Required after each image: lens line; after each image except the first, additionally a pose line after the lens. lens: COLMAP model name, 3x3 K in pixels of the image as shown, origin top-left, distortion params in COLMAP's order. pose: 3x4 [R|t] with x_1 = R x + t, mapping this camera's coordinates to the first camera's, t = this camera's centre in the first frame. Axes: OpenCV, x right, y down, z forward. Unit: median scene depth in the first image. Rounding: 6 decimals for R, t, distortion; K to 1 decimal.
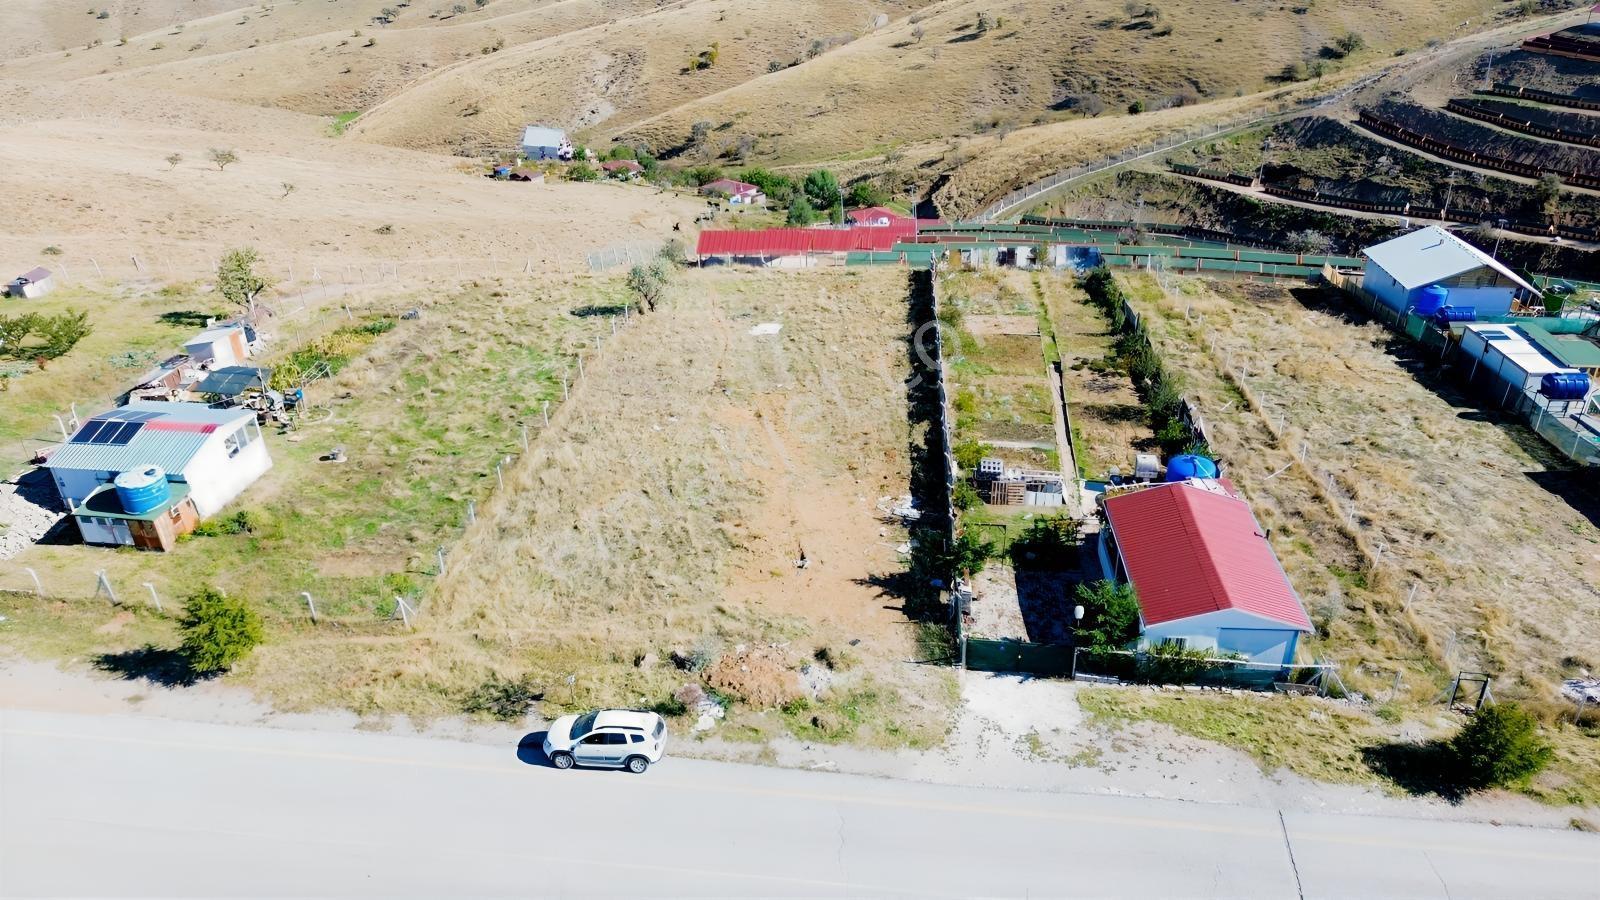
lens RADIAL K [[1131.6, 0, 806.7], [0, 1131.6, 452.7], [0, 0, 1]] dist [0.074440, -0.070750]
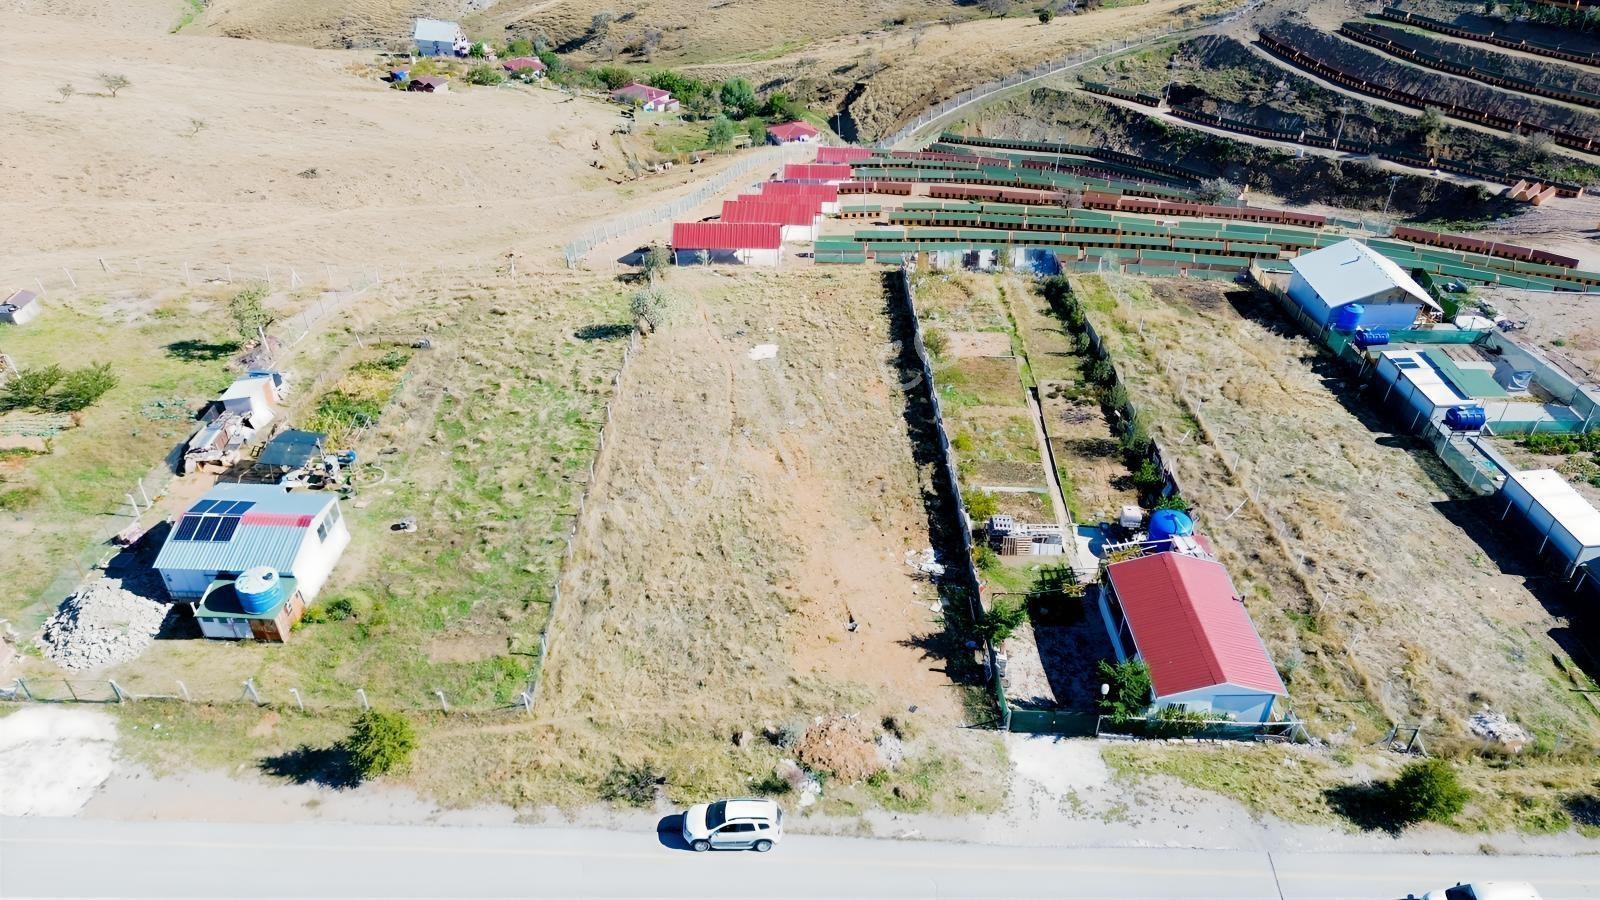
lens RADIAL K [[1131.6, 0, 806.4], [0, 1131.6, 451.9], [0, 0, 1]] dist [0.074440, -0.070750]
pose [[0.994768, -0.033378, 0.096552, -0.120387], [0.021294, 0.992107, 0.123576, -0.172149], [-0.099915, -0.120874, 0.987627, -0.094433]]
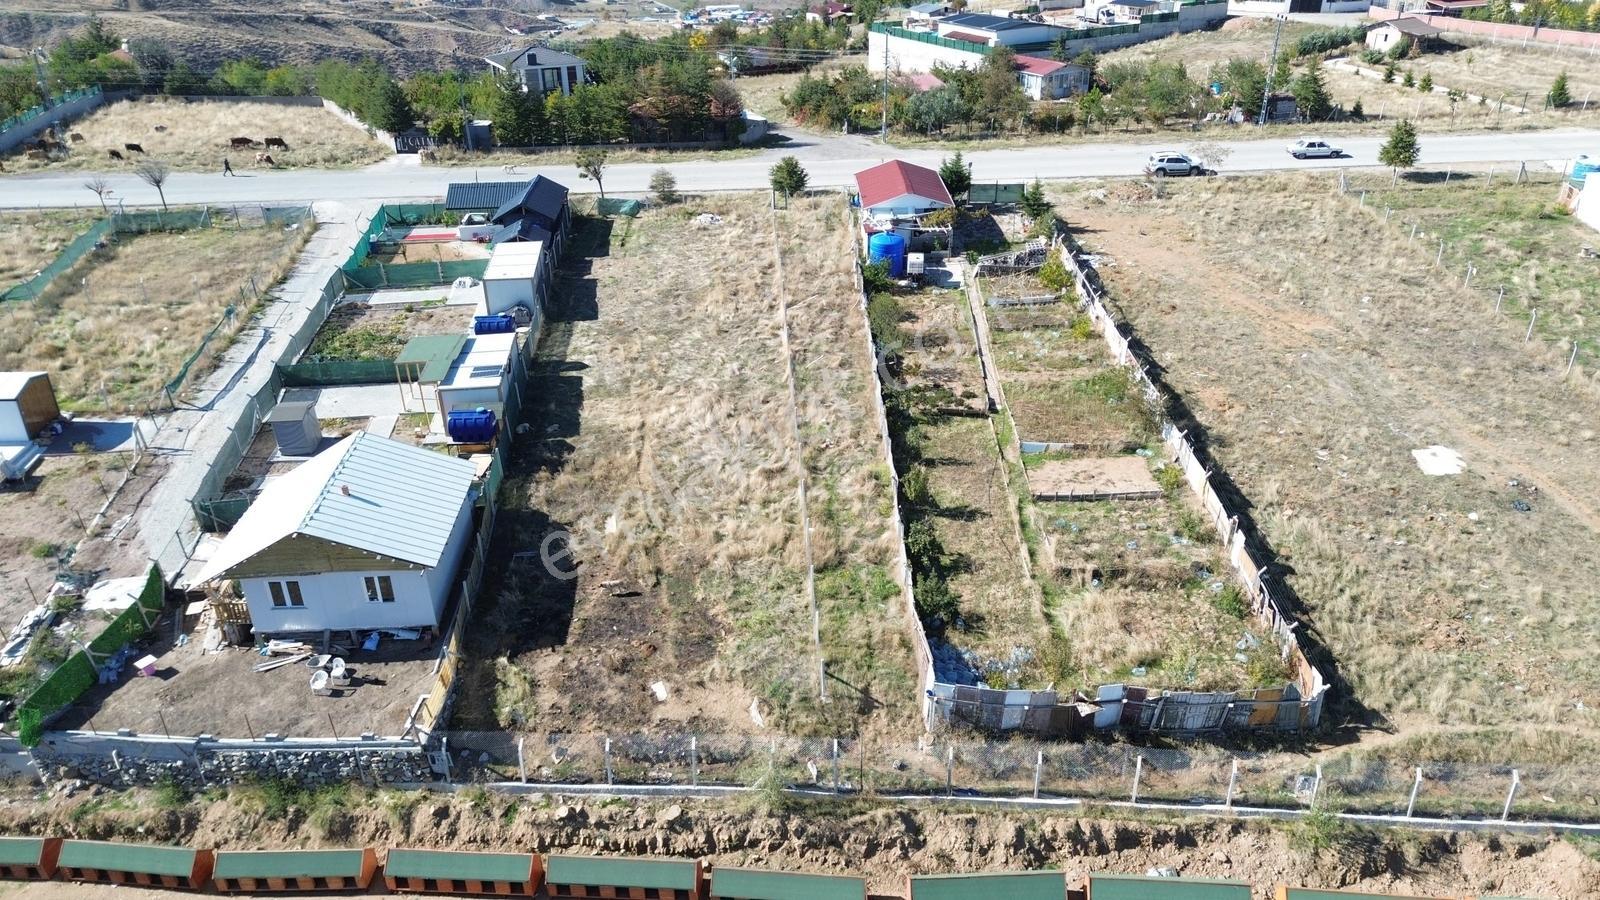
lens RADIAL K [[1131.6, 0, 810.0], [0, 1131.6, 445.6], [0, 0, 1]] dist [0.074440, -0.070750]
pose [[-0.994663, 0.076603, -0.069117, 0.433827], [-0.016359, 0.544328, 0.838713, -0.780025], [0.101870, 0.835367, -0.540170, 1.540192]]
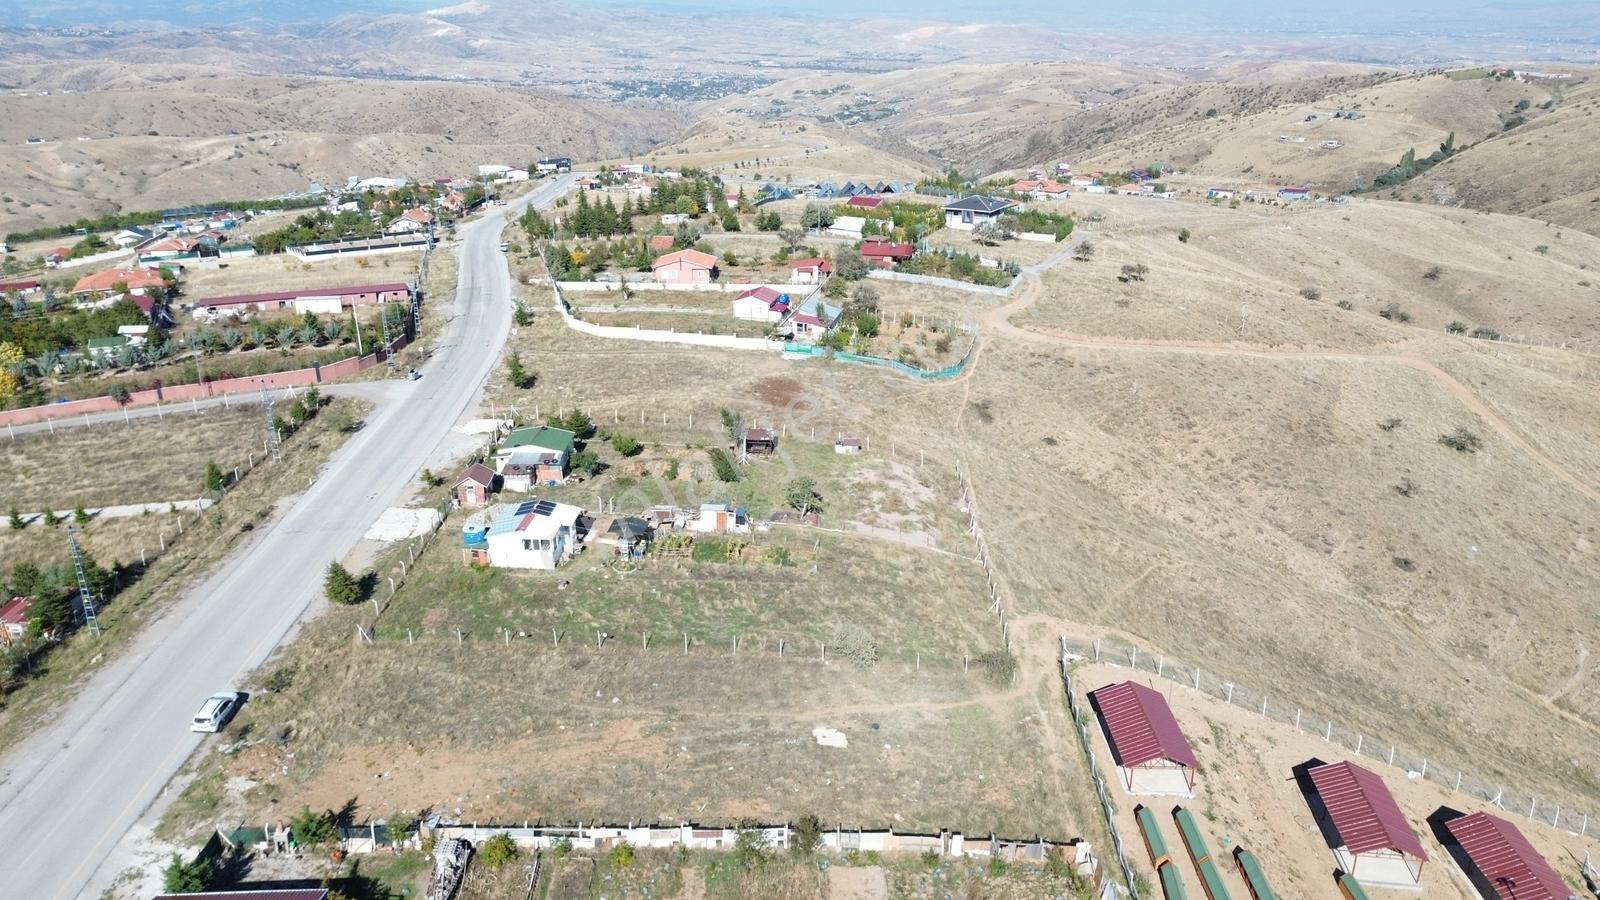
lens RADIAL K [[1131.6, 0, 805.7], [0, 1131.6, 448.0], [0, 0, 1]] dist [0.074440, -0.070750]
pose [[0.112795, 0.385118, -0.915948, 0.959851], [-0.492756, 0.822169, 0.285007, -0.723246], [0.862826, 0.419191, 0.282506, 0.670396]]
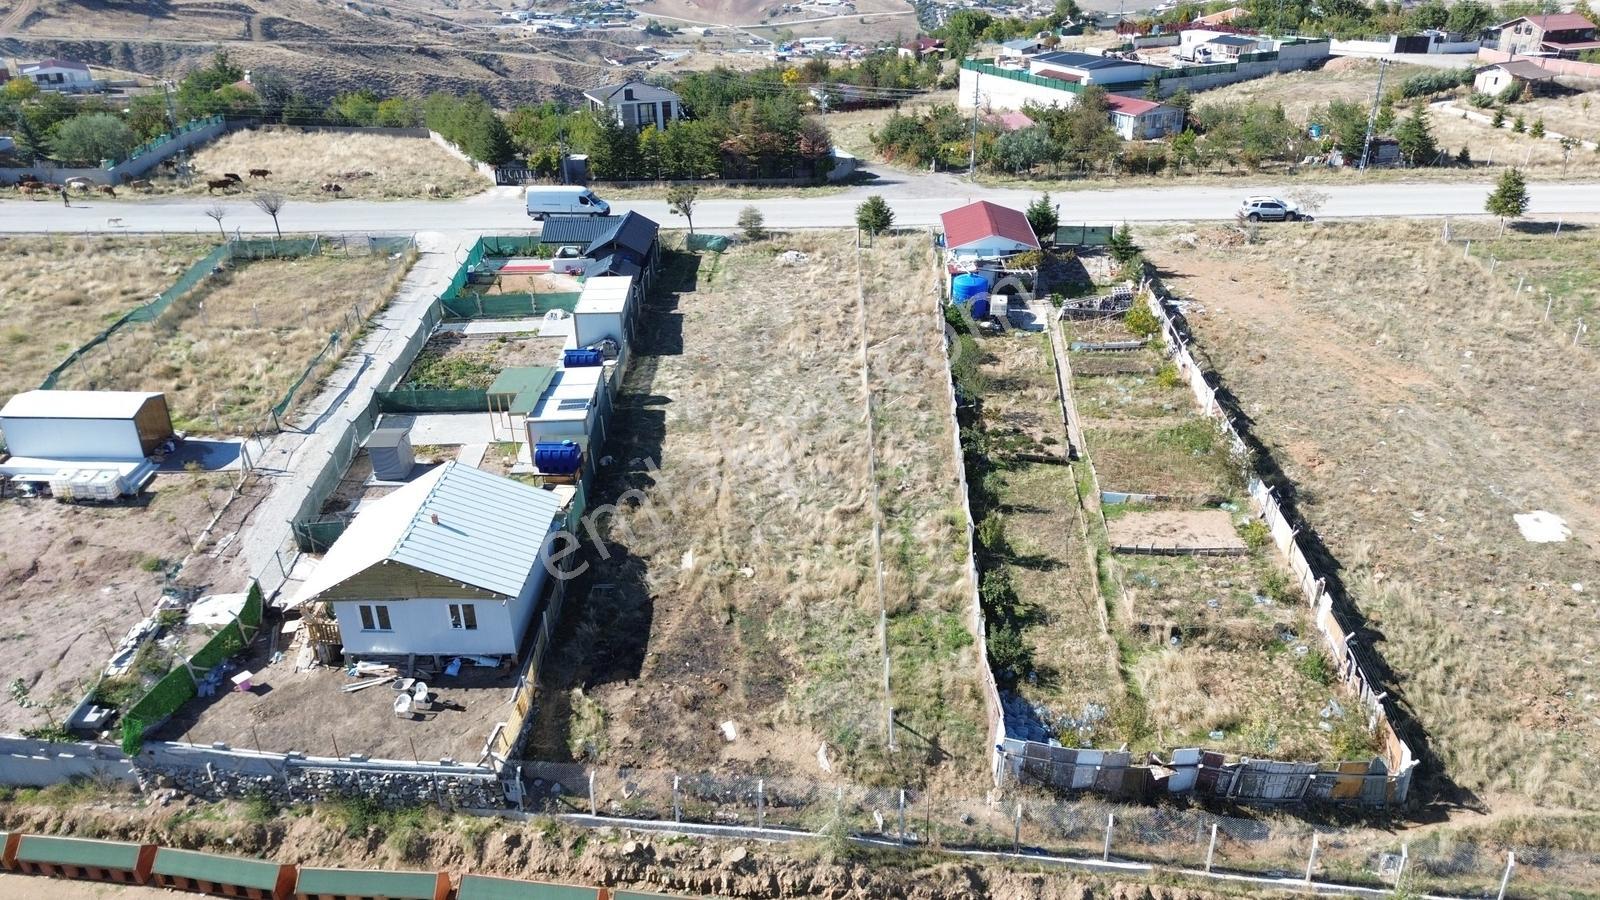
lens RADIAL K [[1131.6, 0, 810.4], [0, 1131.6, 446.3], [0, 0, 1]] dist [0.074440, -0.070750]
pose [[-0.999057, 0.043398, -0.001544, 0.432379], [0.023231, 0.564164, 0.825336, -0.788800], [0.036689, 0.824521, -0.564640, 1.534710]]
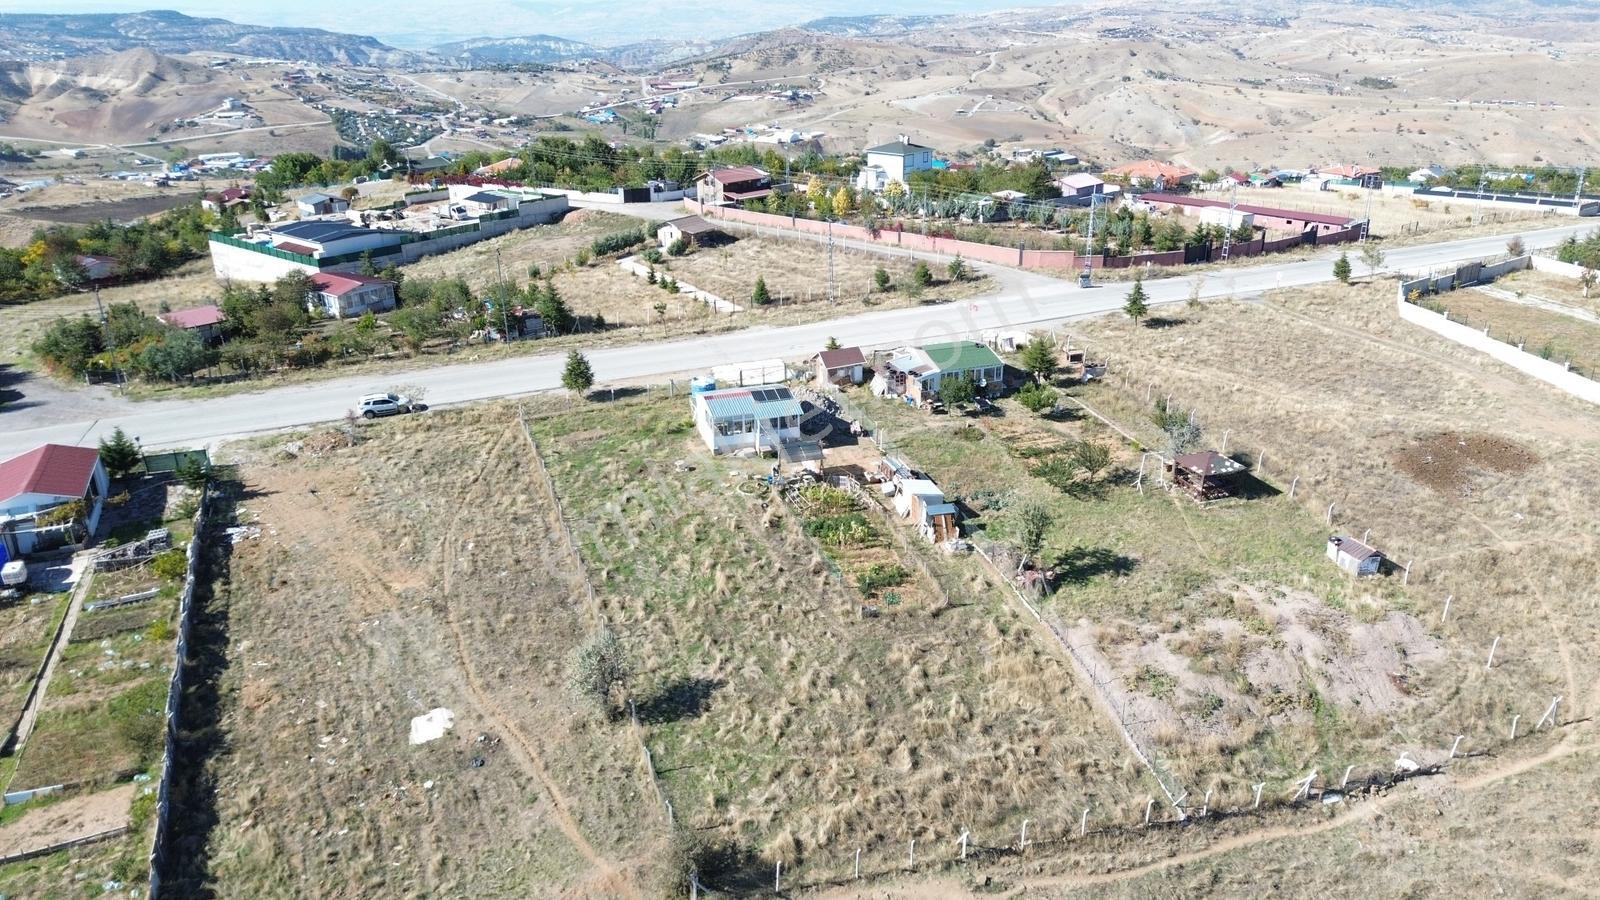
lens RADIAL K [[1131.6, 0, 807.3], [0, 1131.6, 446.0], [0, 0, 1]] dist [0.074440, -0.070750]
pose [[-0.892364, 0.200539, -0.404316, 0.010832], [-0.193840, 0.638717, 0.744625, -0.969902], [0.407569, 0.742849, -0.531095, 1.593088]]
